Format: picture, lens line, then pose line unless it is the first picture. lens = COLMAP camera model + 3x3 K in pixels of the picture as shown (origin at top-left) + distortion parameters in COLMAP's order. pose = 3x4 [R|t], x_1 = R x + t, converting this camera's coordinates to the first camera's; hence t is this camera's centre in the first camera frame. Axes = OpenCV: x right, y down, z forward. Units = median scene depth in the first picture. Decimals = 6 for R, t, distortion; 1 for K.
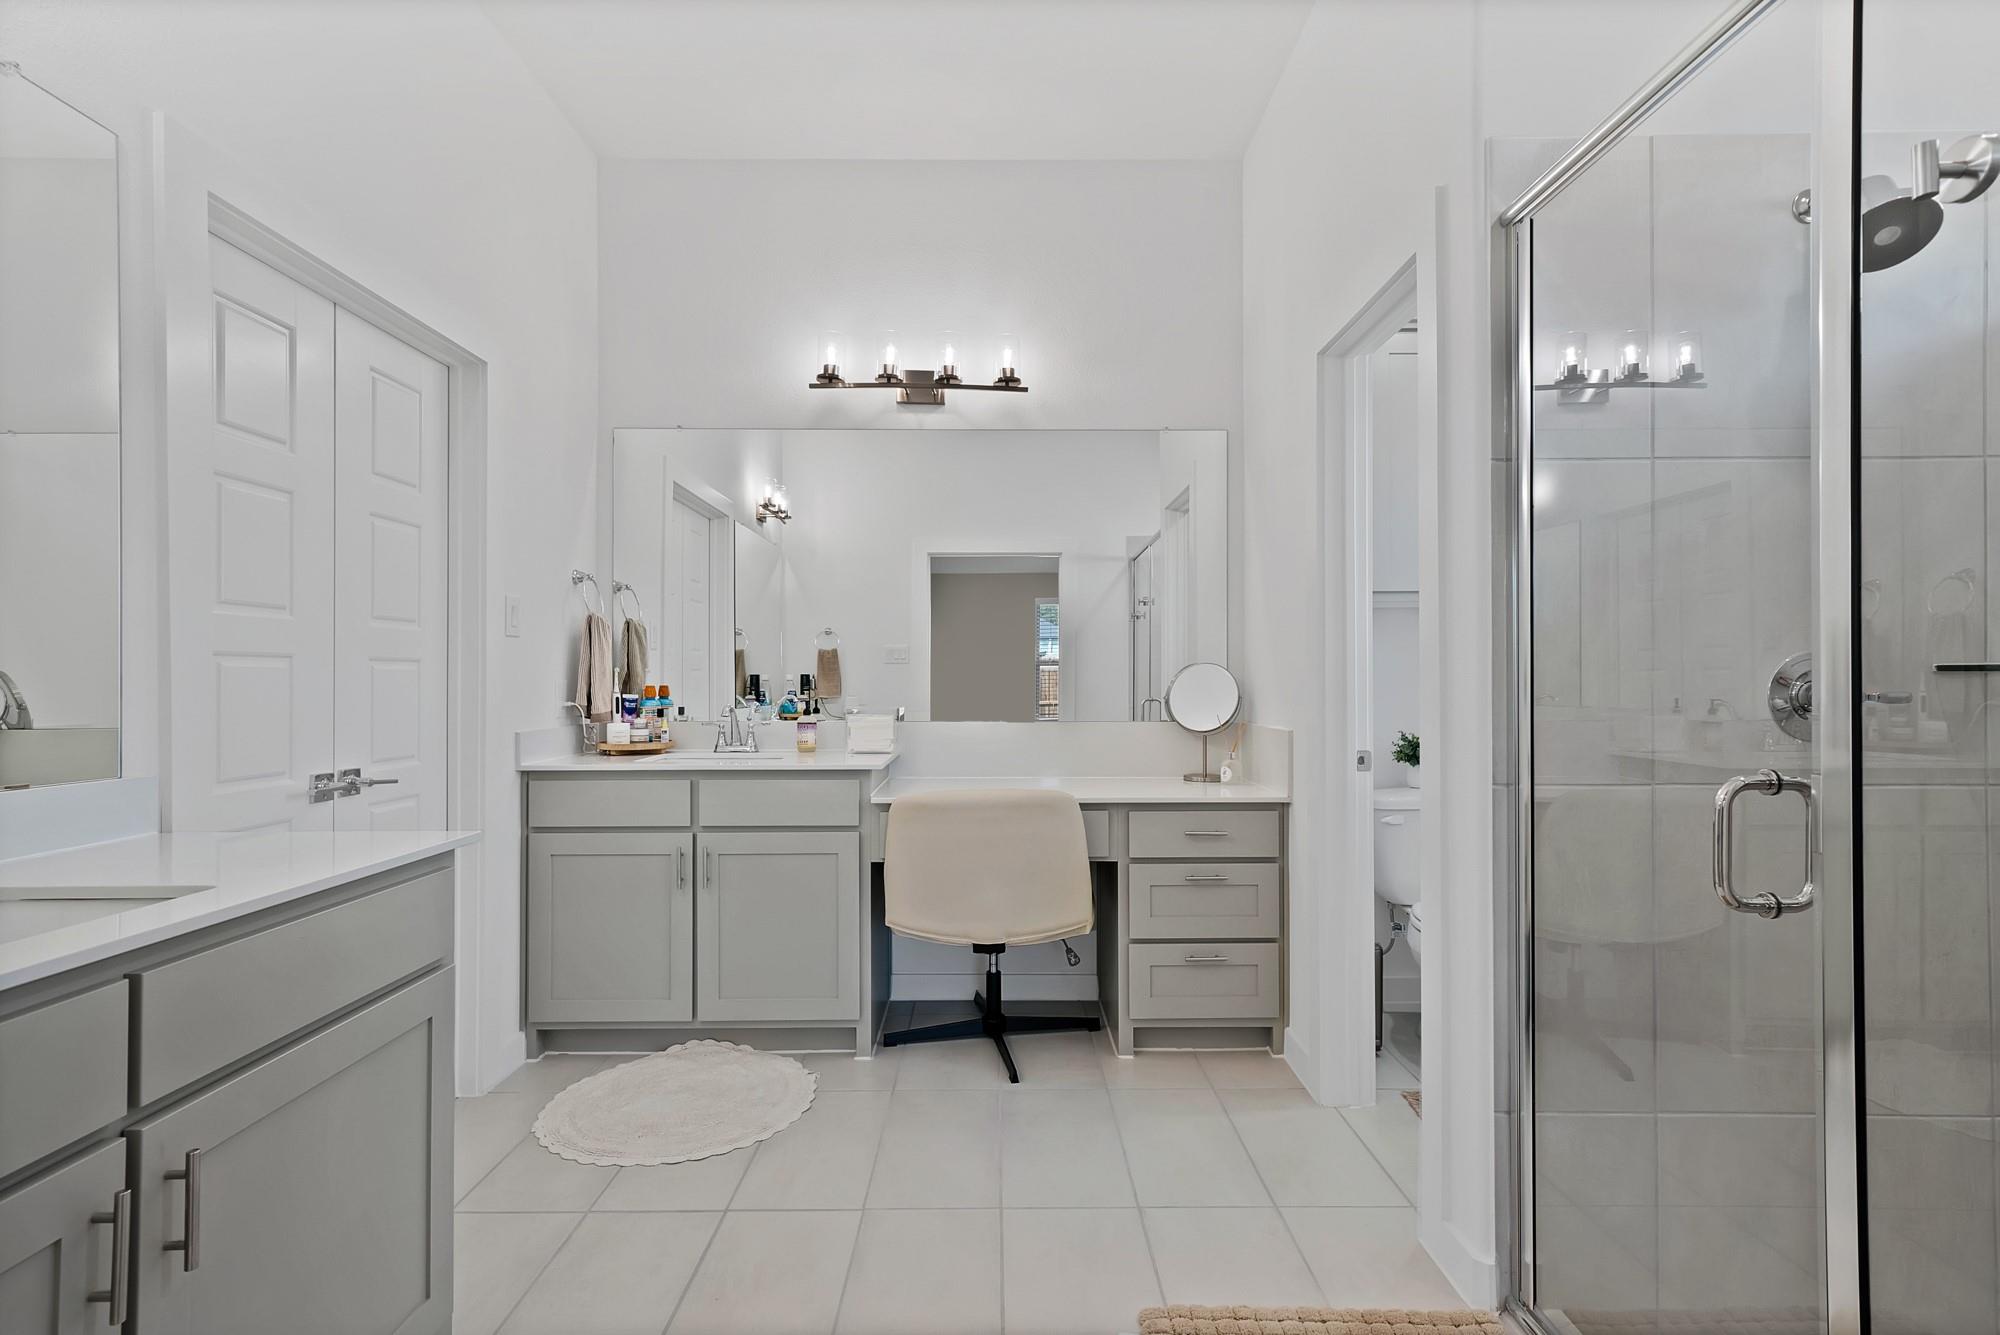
lens RADIAL K [[927.1, 0, 1000.0], [0, 927.1, 667.5], [0, 0, 1]] dist [0.000954, 0.000045]
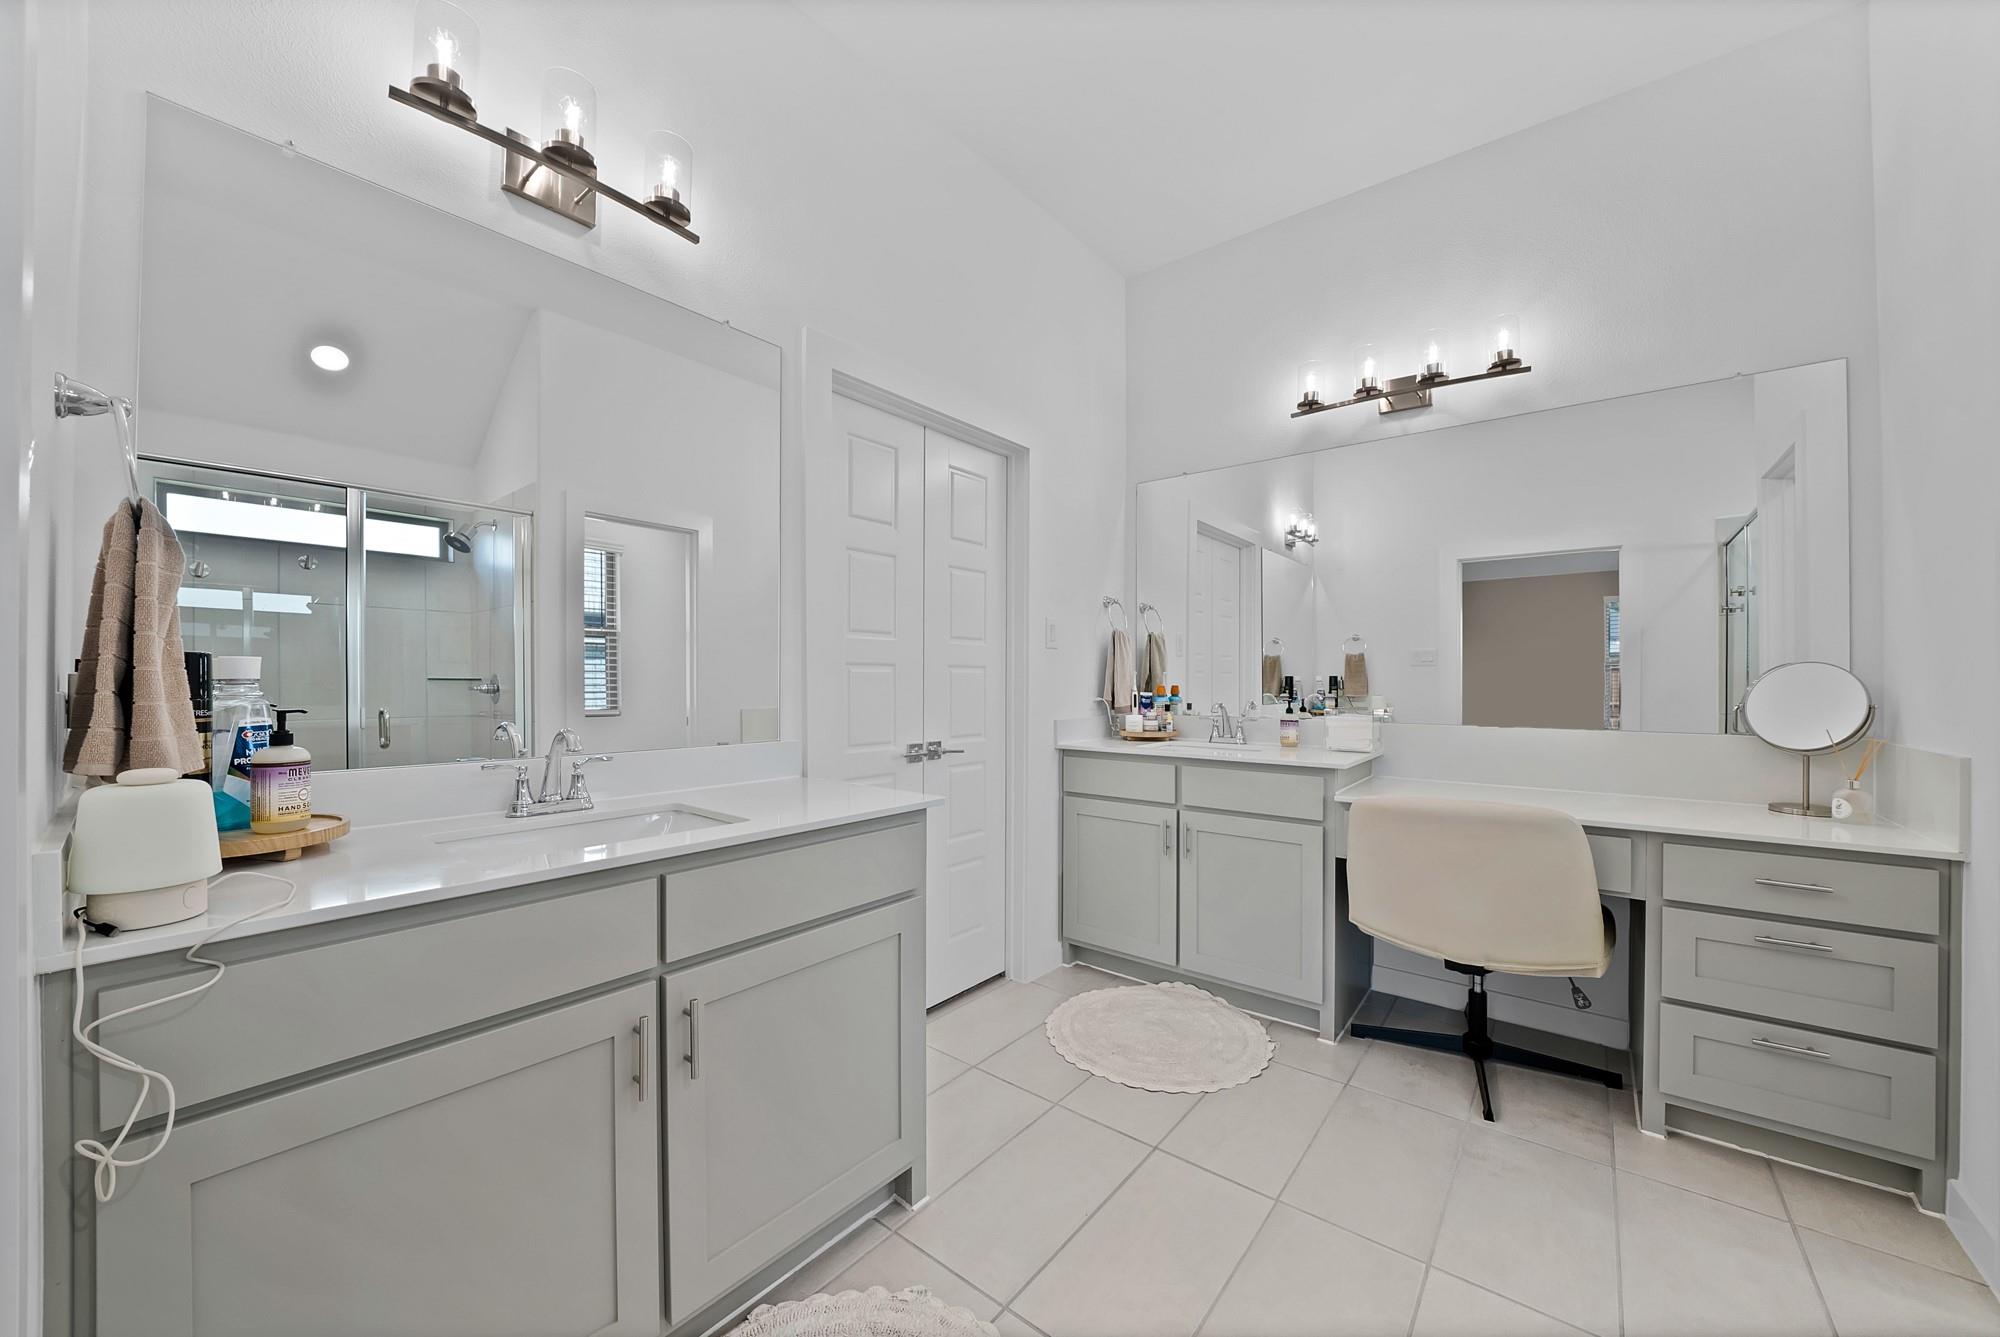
lens RADIAL K [[716.1, 0, 1003.3], [0, 716.1, 674.0], [0, 0, 1]] dist [-0.032981, 0.004081]
pose [[0.773840, -0.002698, -0.633376, 0.074309], [0.005737, 0.999980, 0.002750, 0.000396], [0.633355, -0.005762, 0.773840, 0.145399]]
